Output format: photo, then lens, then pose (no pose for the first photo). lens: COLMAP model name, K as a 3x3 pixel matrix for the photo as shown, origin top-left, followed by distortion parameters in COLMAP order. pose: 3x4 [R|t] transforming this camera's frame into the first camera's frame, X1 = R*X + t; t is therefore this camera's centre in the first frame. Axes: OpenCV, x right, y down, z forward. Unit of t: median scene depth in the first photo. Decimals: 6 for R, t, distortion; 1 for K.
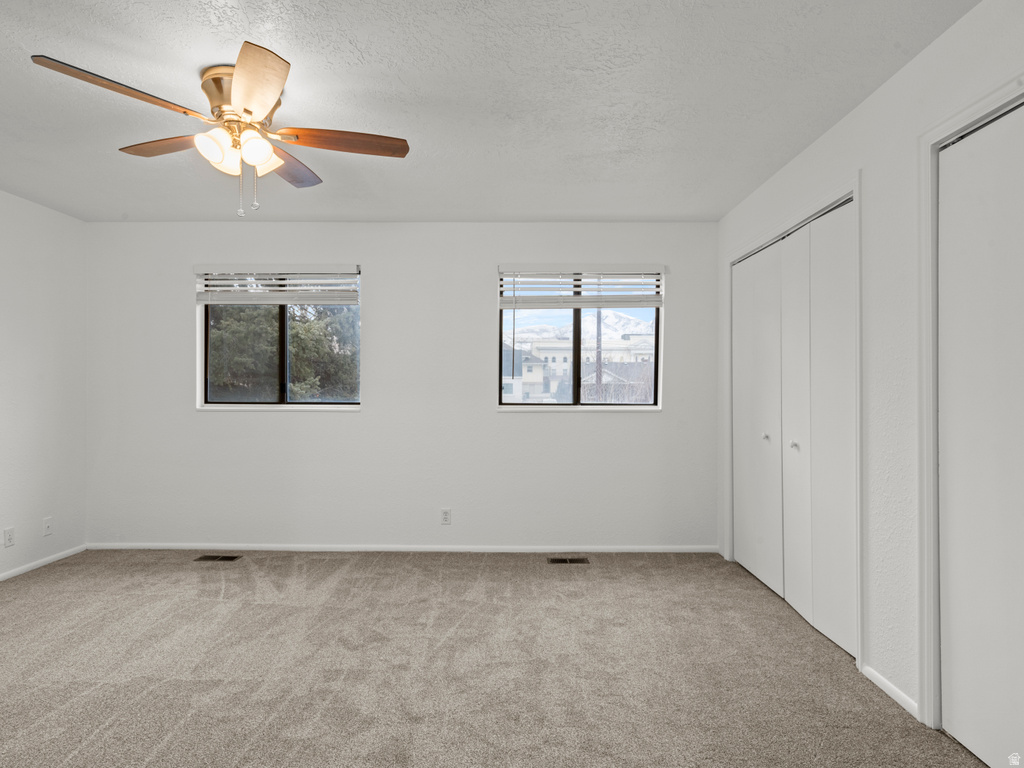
lens RADIAL K [[592.6, 0, 506.4], [0, 592.6, 389.4], [0, 0, 1]] dist [-0.001121, 0.003800]
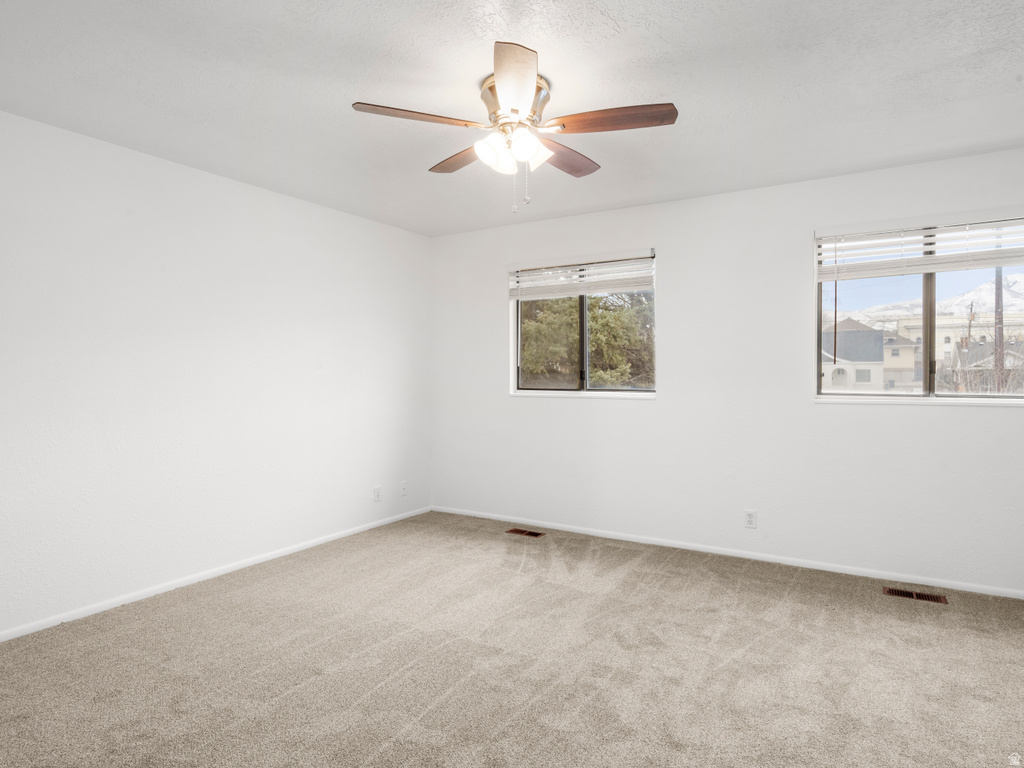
lens RADIAL K [[594.6, 0, 513.7], [0, 594.6, 372.3], [0, 0, 1]] dist [-0.000054, 0.003322]
pose [[0.861120, -0.004651, -0.508380, 0.056074], [0.000697, 0.999968, -0.007969, 0.000756], [0.508401, 0.006508, 0.861096, 0.058984]]
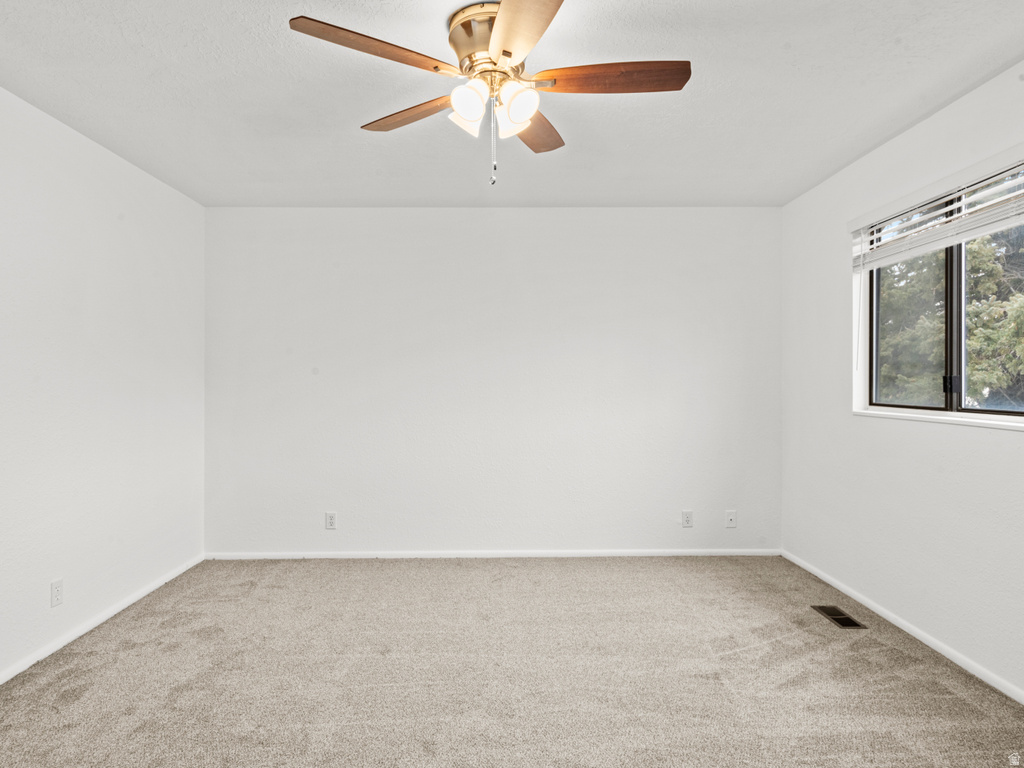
lens RADIAL K [[595.7, 0, 523.7], [0, 595.7, 411.4], [0, 0, 1]] dist [0.003231, 0.001897]
pose [[0.041696, 0.044550, -0.998137, 0.256077], [-0.003877, 0.999005, 0.044427, -0.000175], [0.999123, 0.002018, 0.041827, 0.661425]]
